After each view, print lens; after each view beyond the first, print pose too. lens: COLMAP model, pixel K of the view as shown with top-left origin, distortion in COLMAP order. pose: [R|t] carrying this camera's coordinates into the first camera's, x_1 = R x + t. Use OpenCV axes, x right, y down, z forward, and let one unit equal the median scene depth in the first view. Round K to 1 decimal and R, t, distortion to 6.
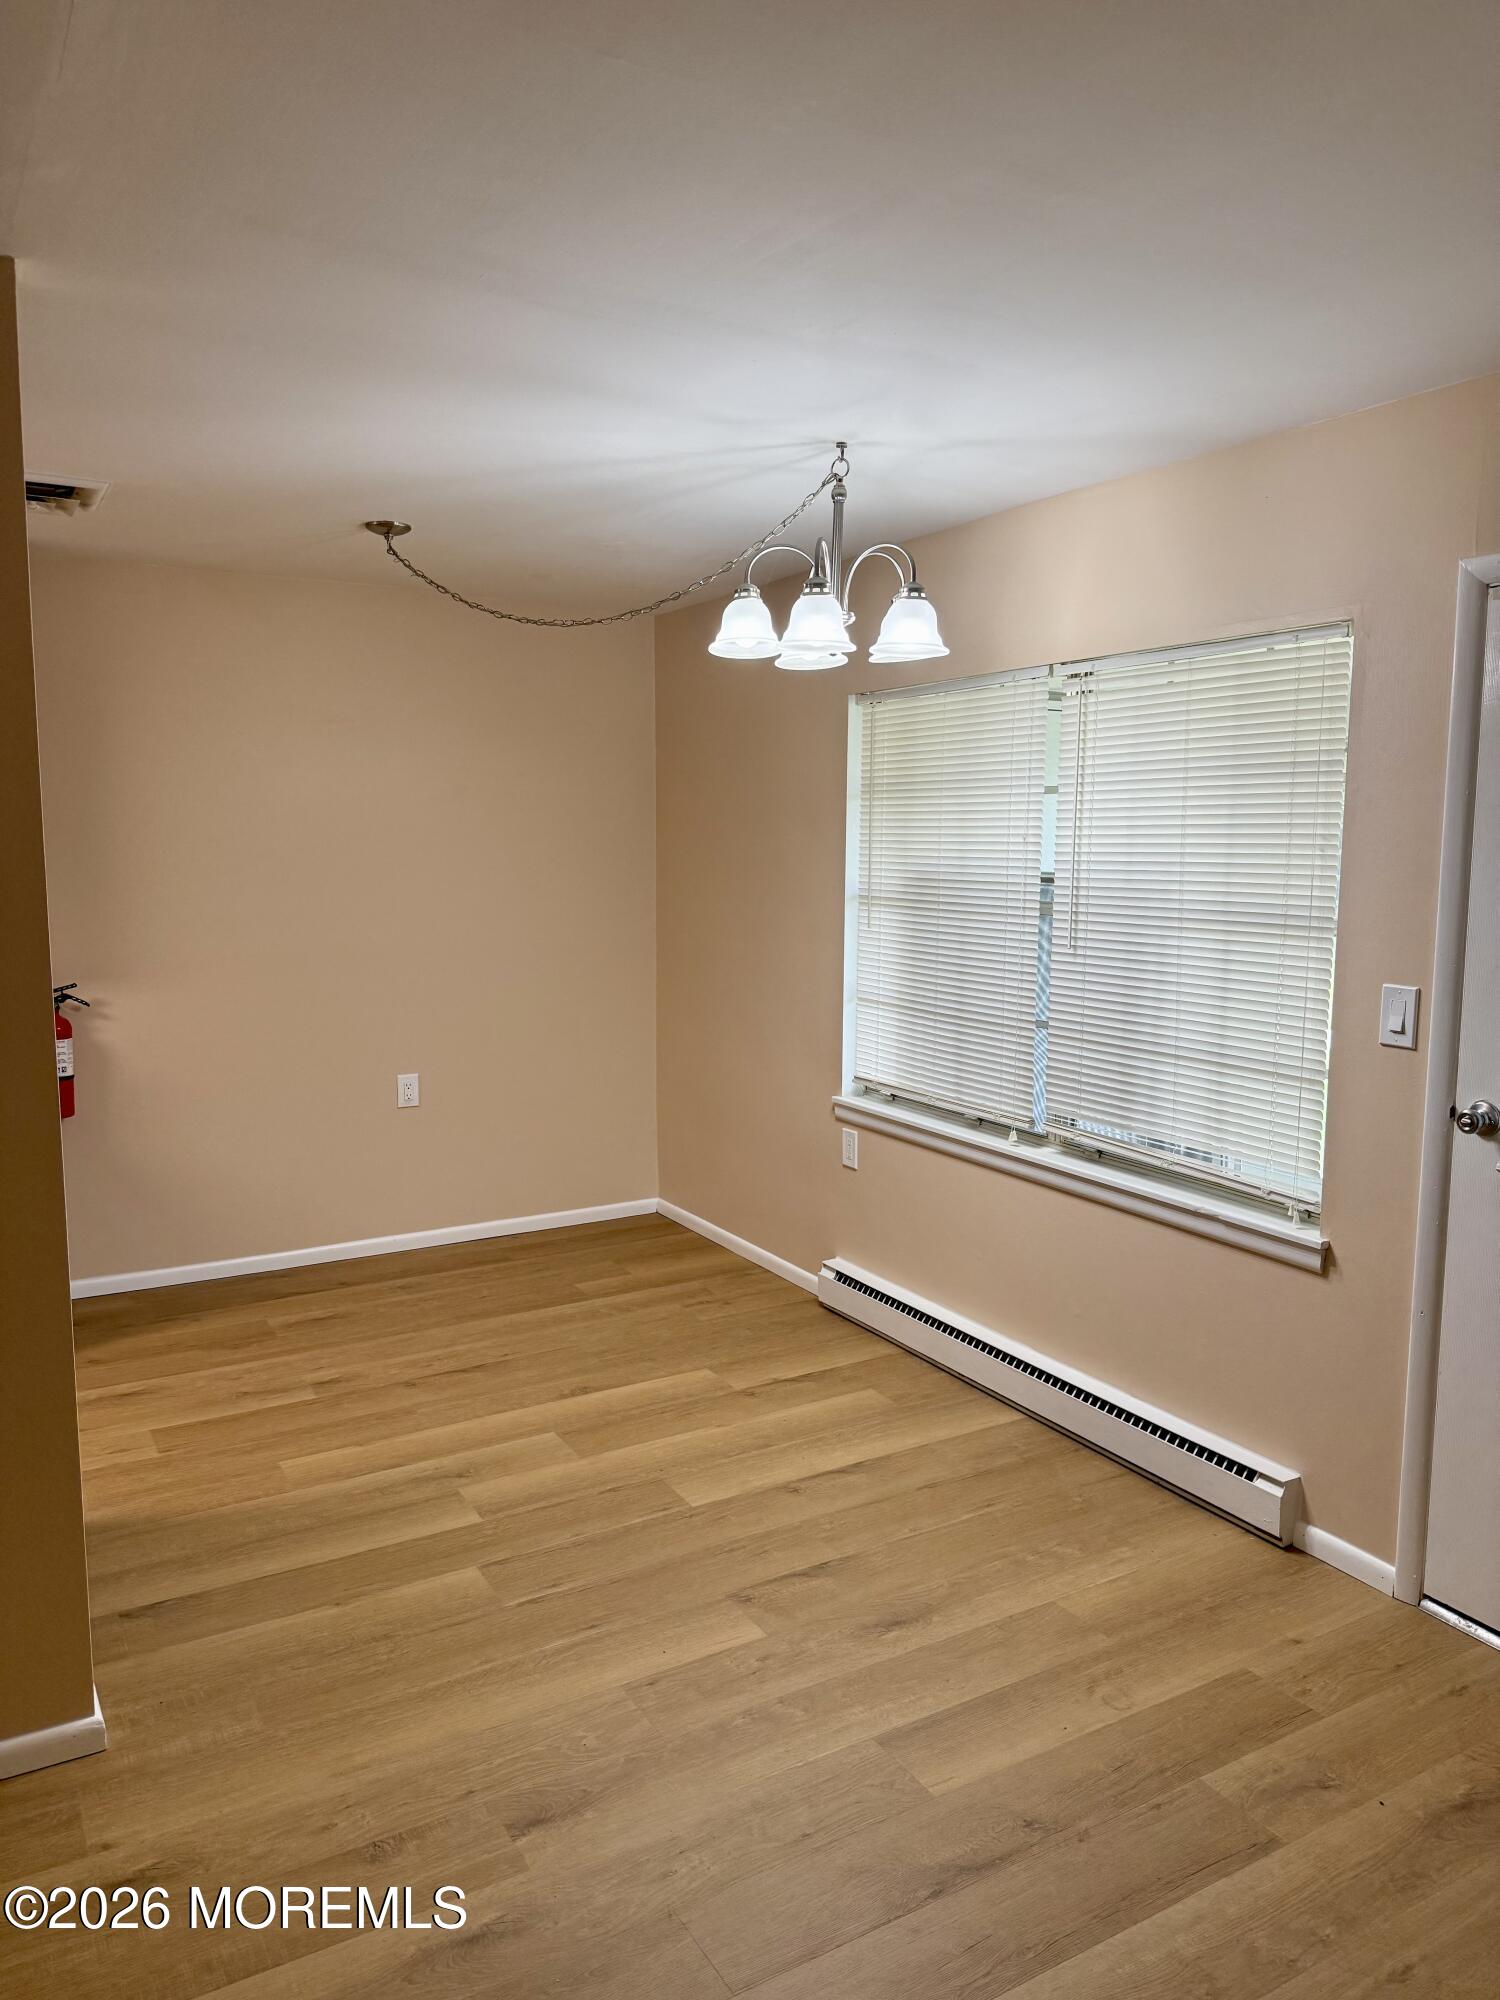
lens RADIAL K [[1404.0, 0, 747.6], [0, 1404.0, 1010.0], [0, 0, 1]] dist [0.063541, -0.094810]
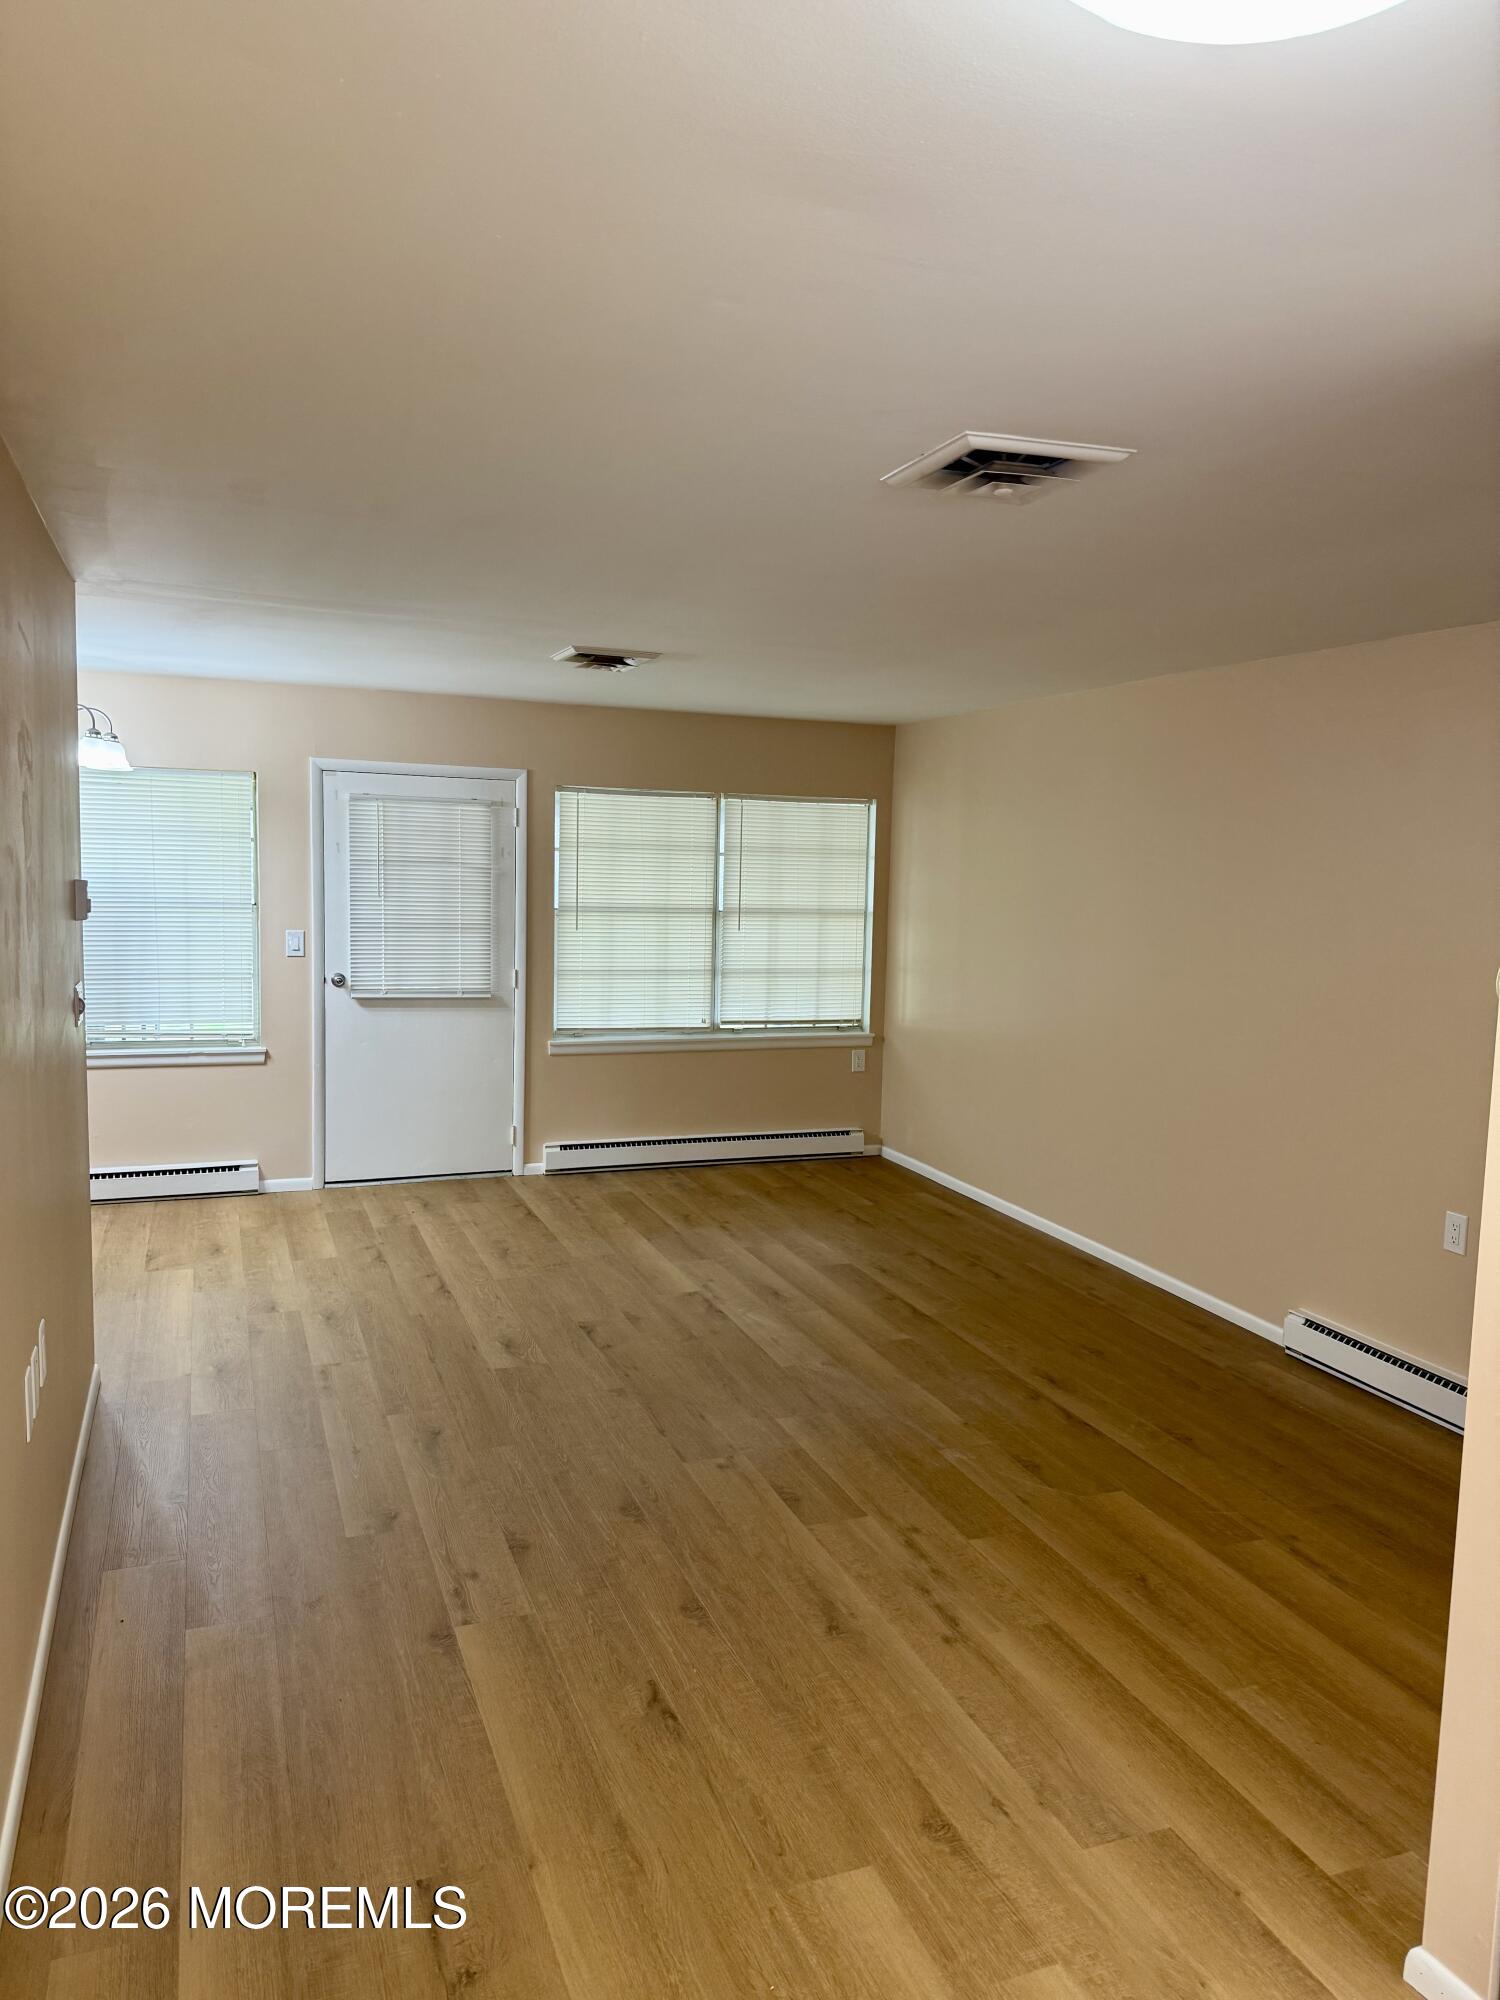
lens RADIAL K [[1403.3, 0, 750.0], [0, 1403.3, 1000.0], [0, 0, 1]] dist [0.091756, -0.232129]
pose [[0.164207, -0.099693, 0.981375, -1.567706], [0.096859, 0.991702, 0.084535, -0.025256], [-0.981659, 0.081174, 0.172500, -0.133256]]
